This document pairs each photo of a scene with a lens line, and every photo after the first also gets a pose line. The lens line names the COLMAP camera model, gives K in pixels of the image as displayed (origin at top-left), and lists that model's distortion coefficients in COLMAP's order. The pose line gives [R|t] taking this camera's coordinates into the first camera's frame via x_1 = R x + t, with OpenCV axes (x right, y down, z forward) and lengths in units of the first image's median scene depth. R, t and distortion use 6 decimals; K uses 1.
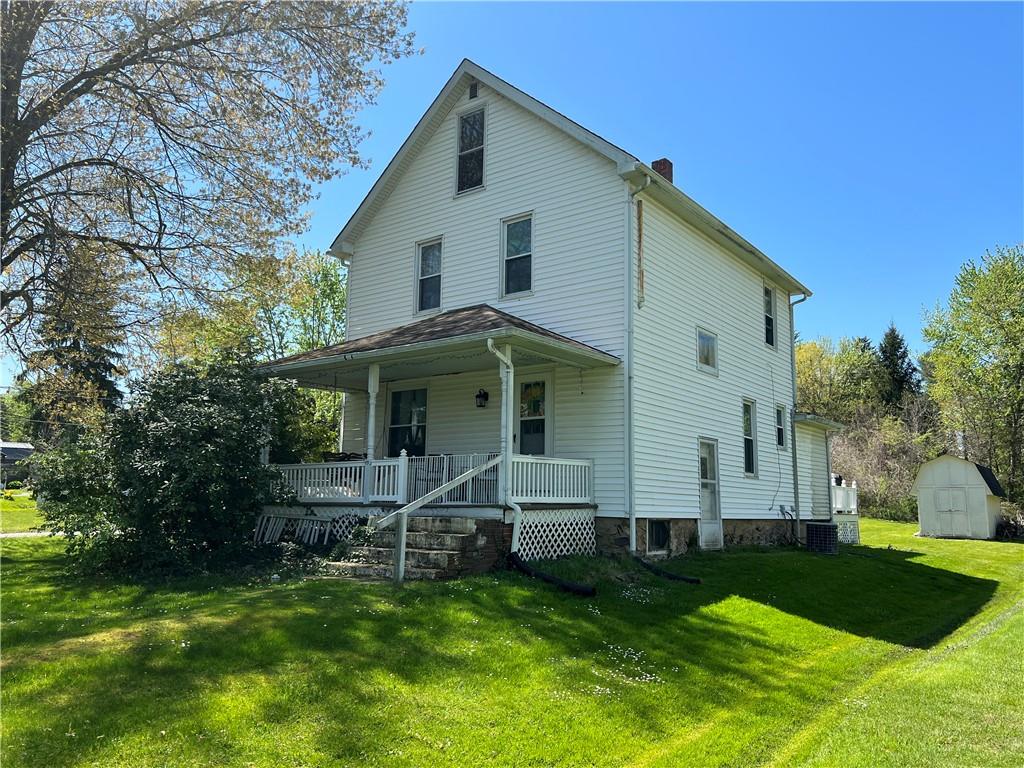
lens RADIAL K [[779.0, 0, 512.0], [0, 779.0, 384.0], [0, 0, 1]] dist [0.000703, -0.004024]
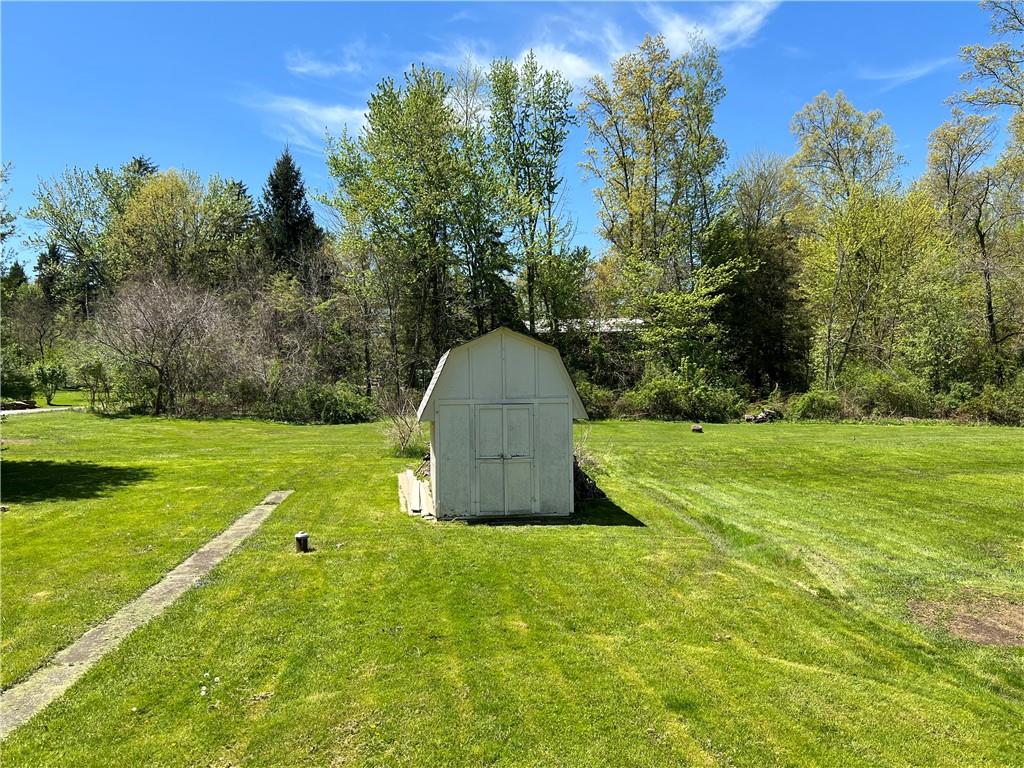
lens RADIAL K [[779.0, 0, 512.0], [0, 779.0, 384.0], [0, 0, 1]] dist [0.000703, -0.004024]
pose [[0.709306, -0.027418, 0.704368, 0.127113], [-0.088341, 0.987907, 0.127415, 0.032425], [-0.699343, -0.152601, 0.698306, 0.337187]]
